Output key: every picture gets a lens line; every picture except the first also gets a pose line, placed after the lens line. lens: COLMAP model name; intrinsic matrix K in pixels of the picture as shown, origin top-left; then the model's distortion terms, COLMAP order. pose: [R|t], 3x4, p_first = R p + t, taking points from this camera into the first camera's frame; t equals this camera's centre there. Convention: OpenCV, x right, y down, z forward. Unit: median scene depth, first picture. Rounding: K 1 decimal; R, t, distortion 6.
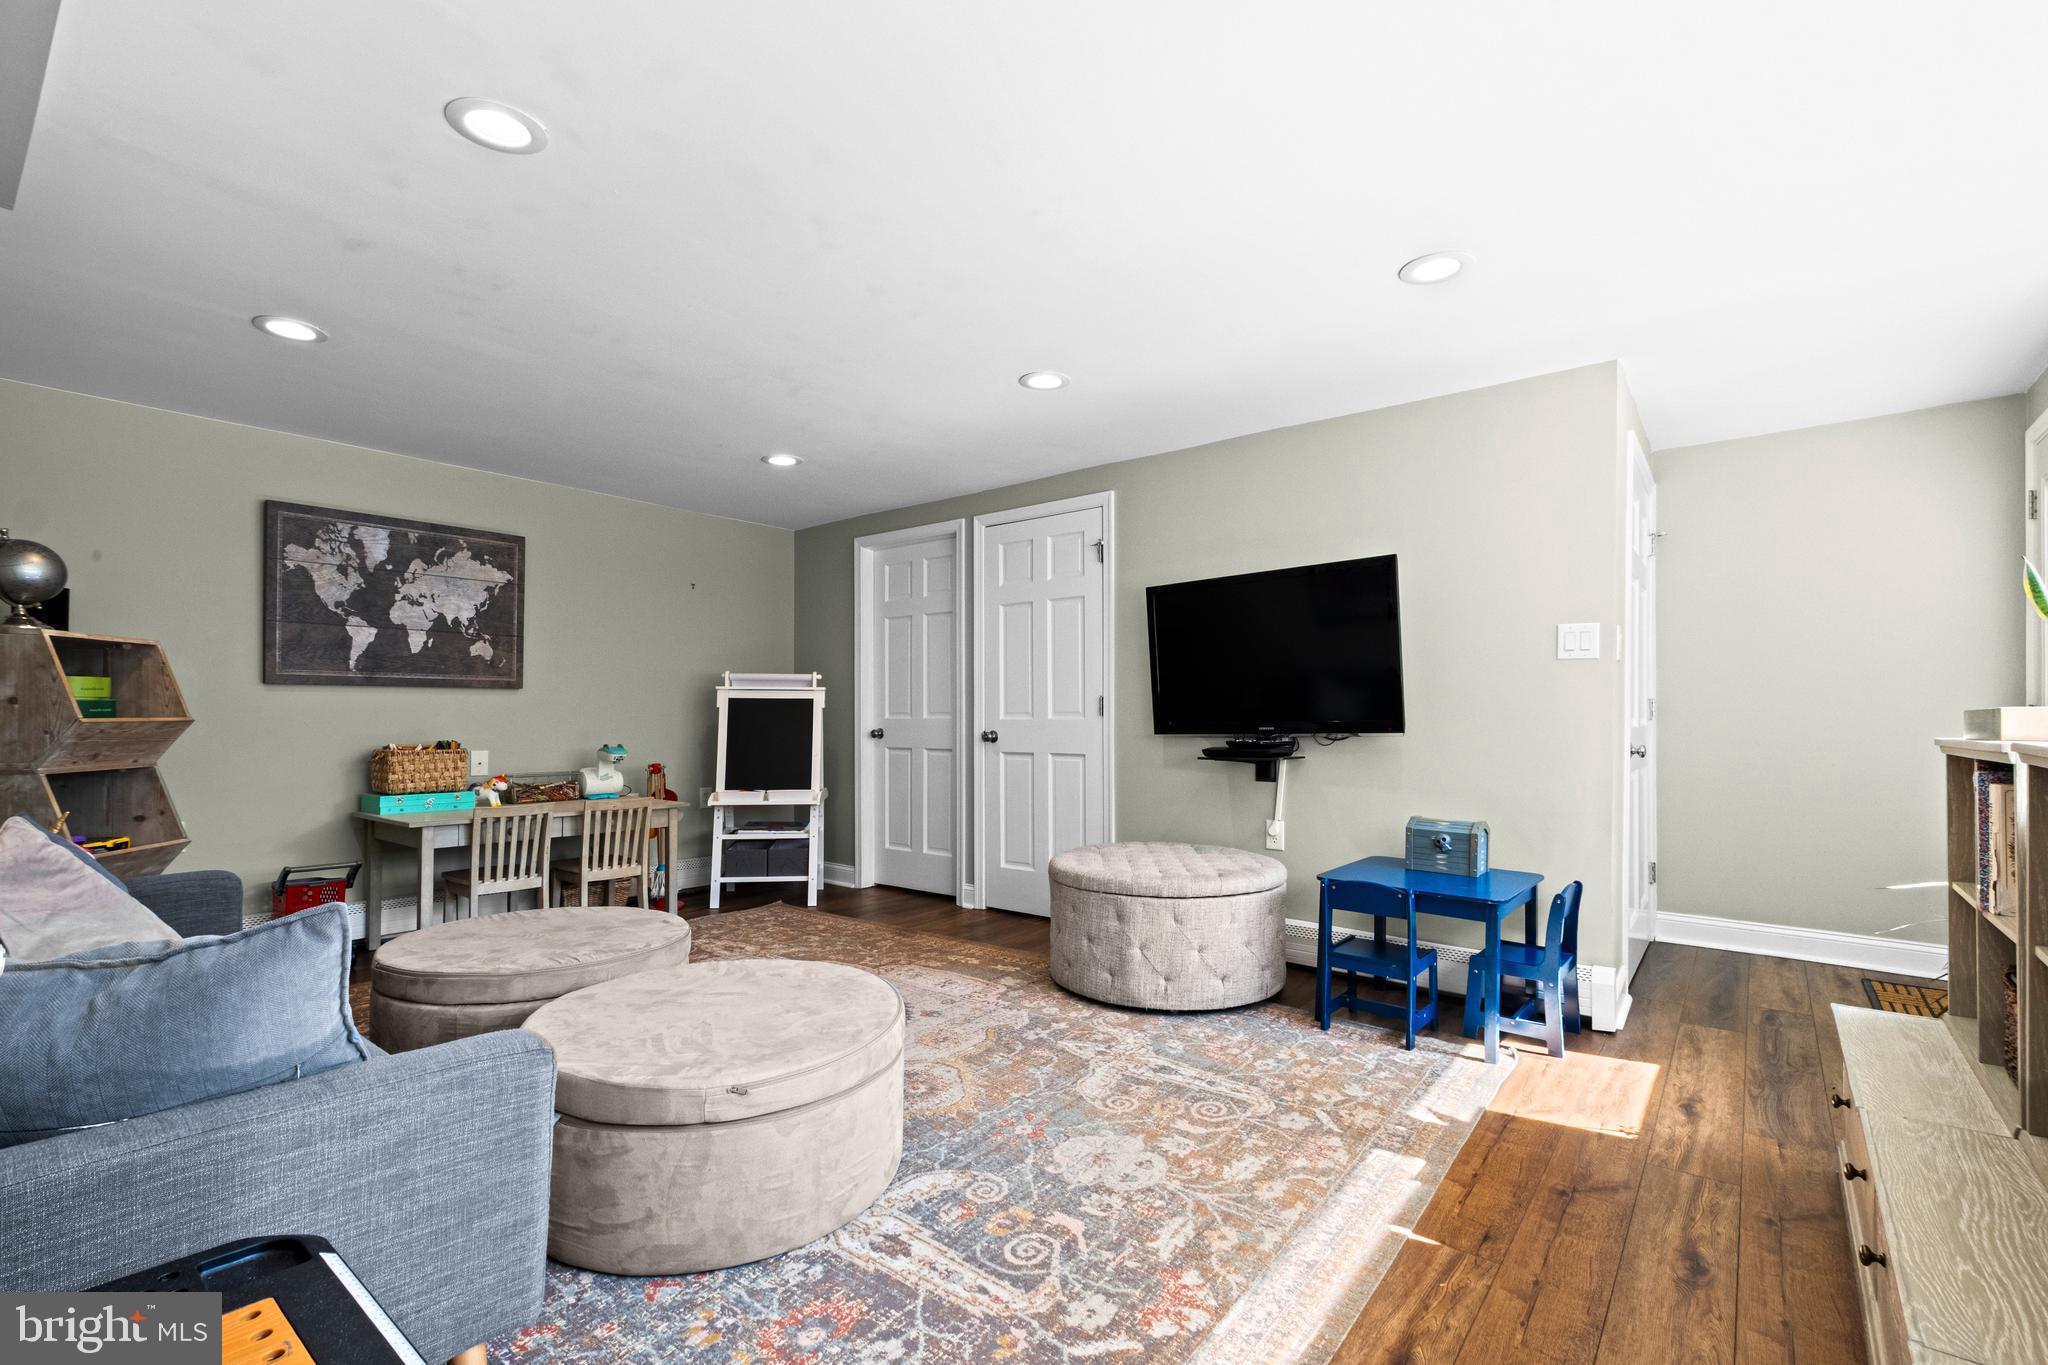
lens RADIAL K [[912.2, 0, 1030.9], [0, 912.2, 691.9], [0, 0, 1]] dist [0.000172, -0.000456]
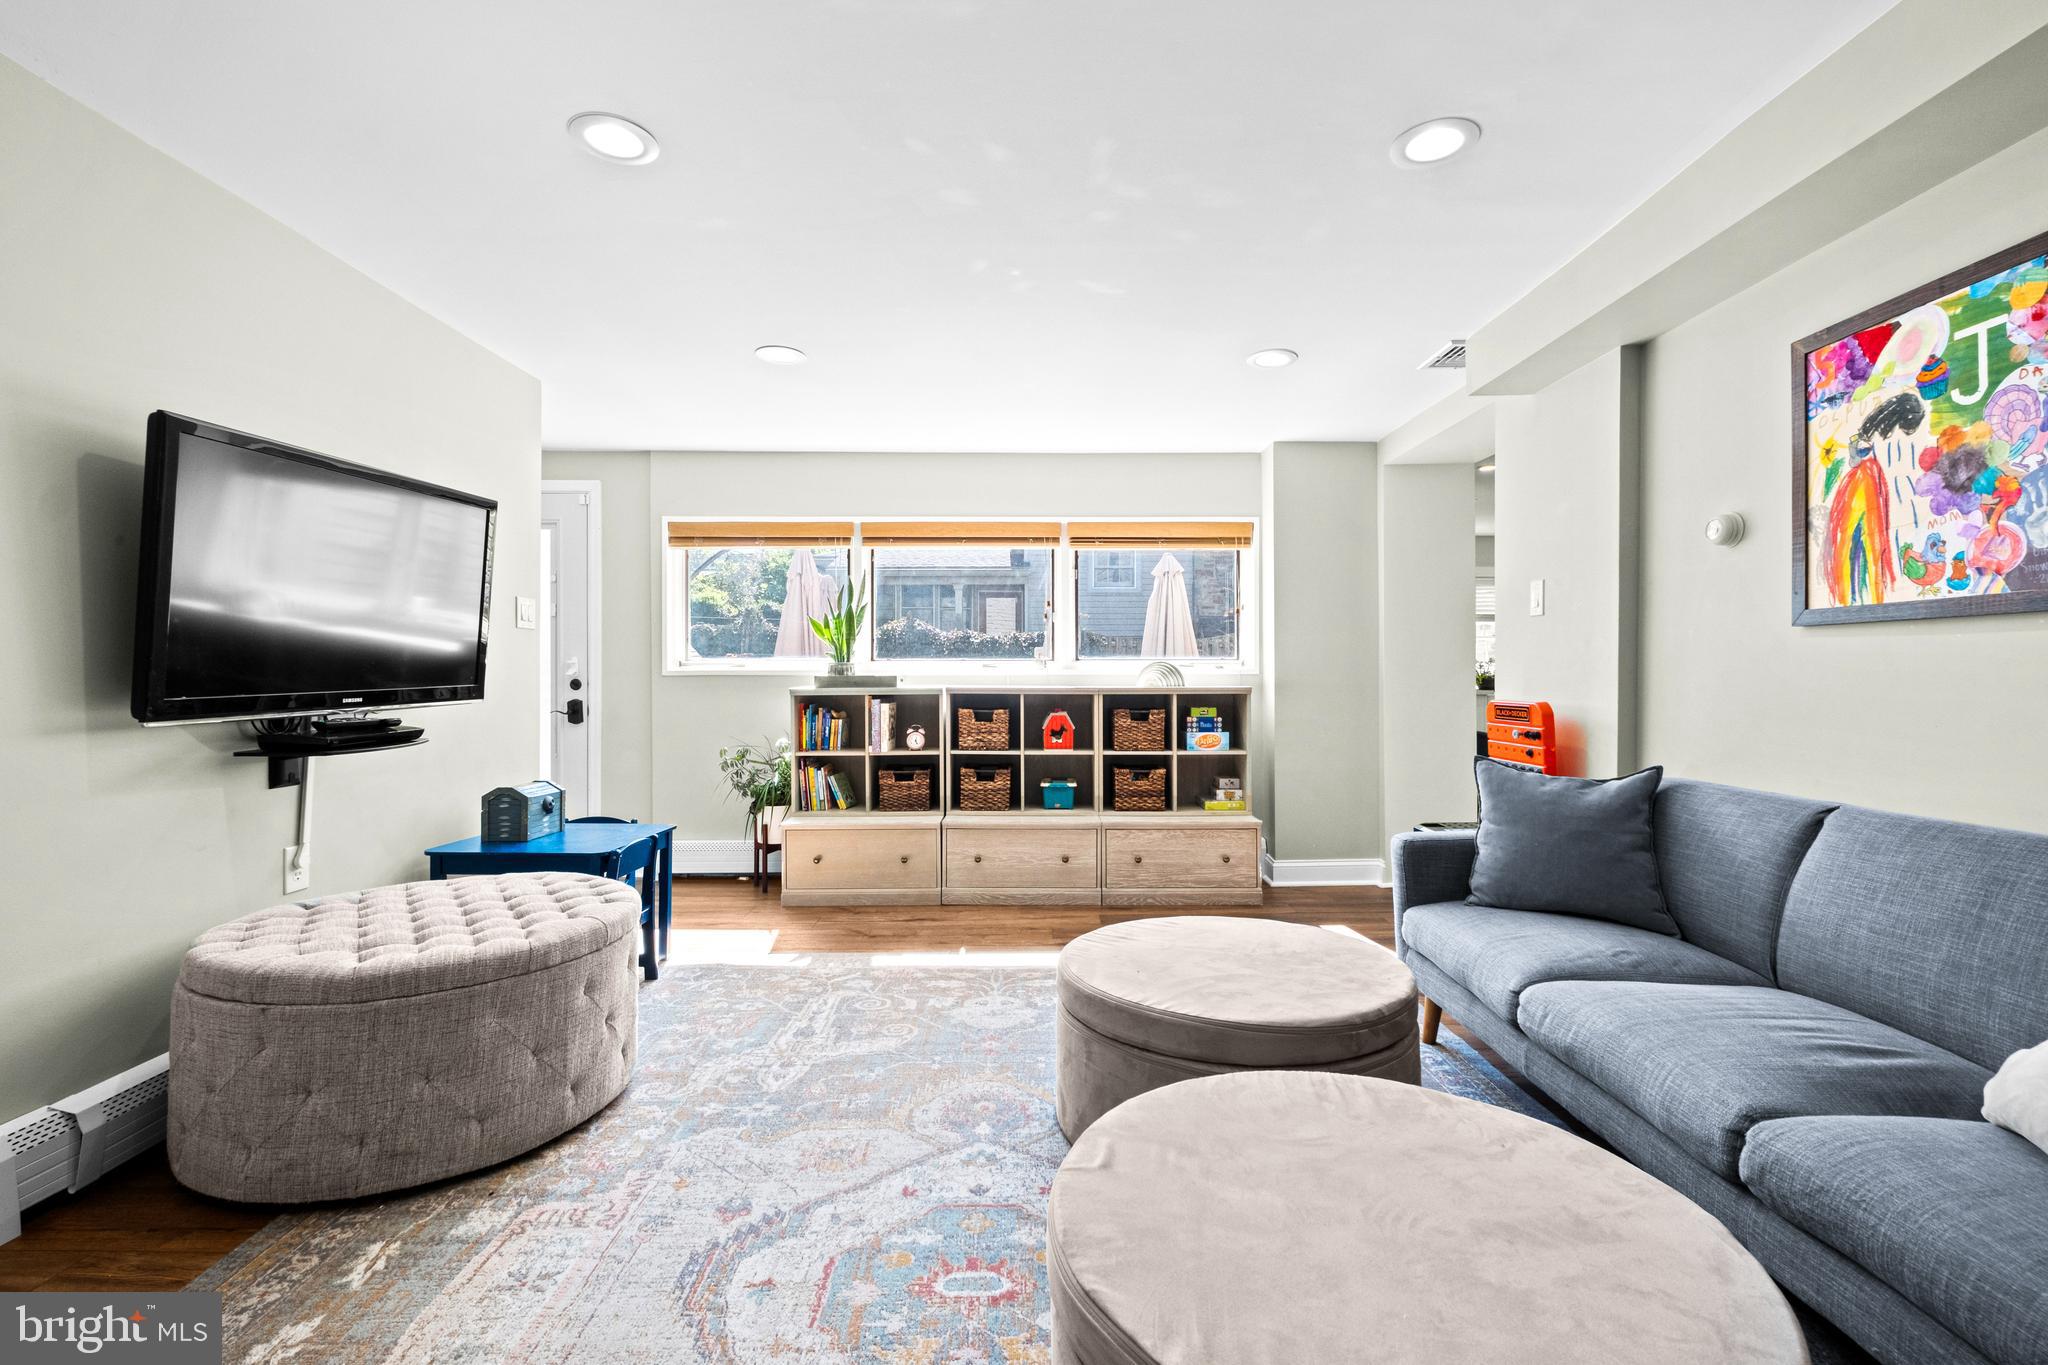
lens RADIAL K [[889.9, 0, 1028.7], [0, 889.9, 678.0], [0, 0, 1]] dist [0.009044, -0.007789]
pose [[-0.625178, -0.002136, 0.780480, -0.833045], [-0.019716, 0.999720, -0.013056, 0.034390], [-0.780233, -0.023550, -0.625045, 1.539870]]
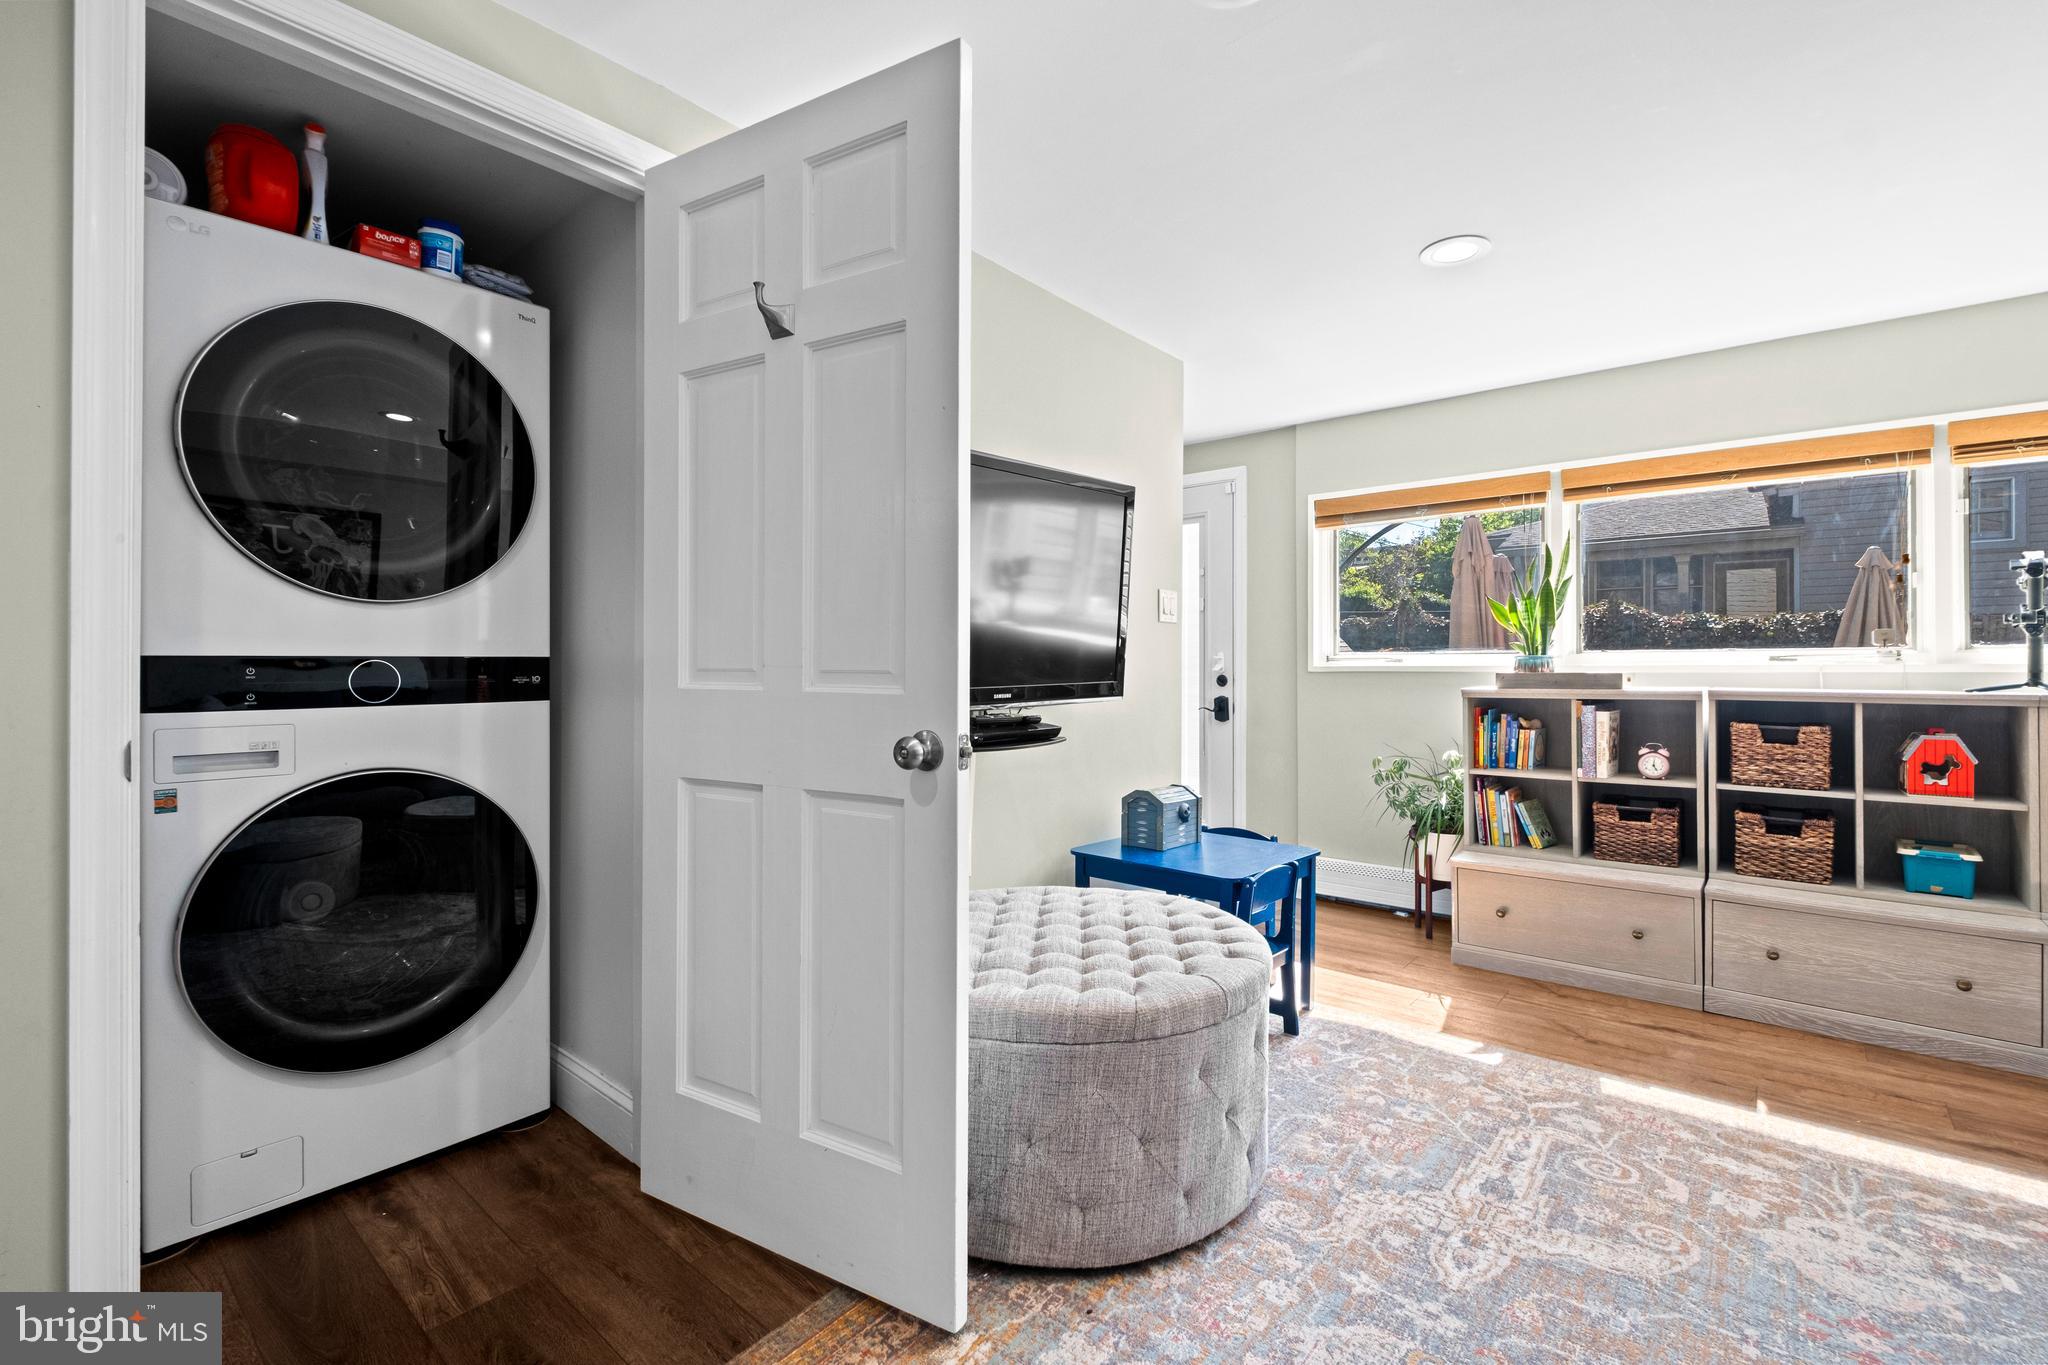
lens RADIAL K [[896.7, 0, 1032.1], [0, 896.7, 660.7], [0, 0, 1]] dist [0.006047, -0.004946]
pose [[0.021364, 0.010880, 0.999713, -0.592793], [-0.027893, 0.999558, -0.010282, 0.031027], [-0.999383, -0.027665, 0.021658, 1.454559]]
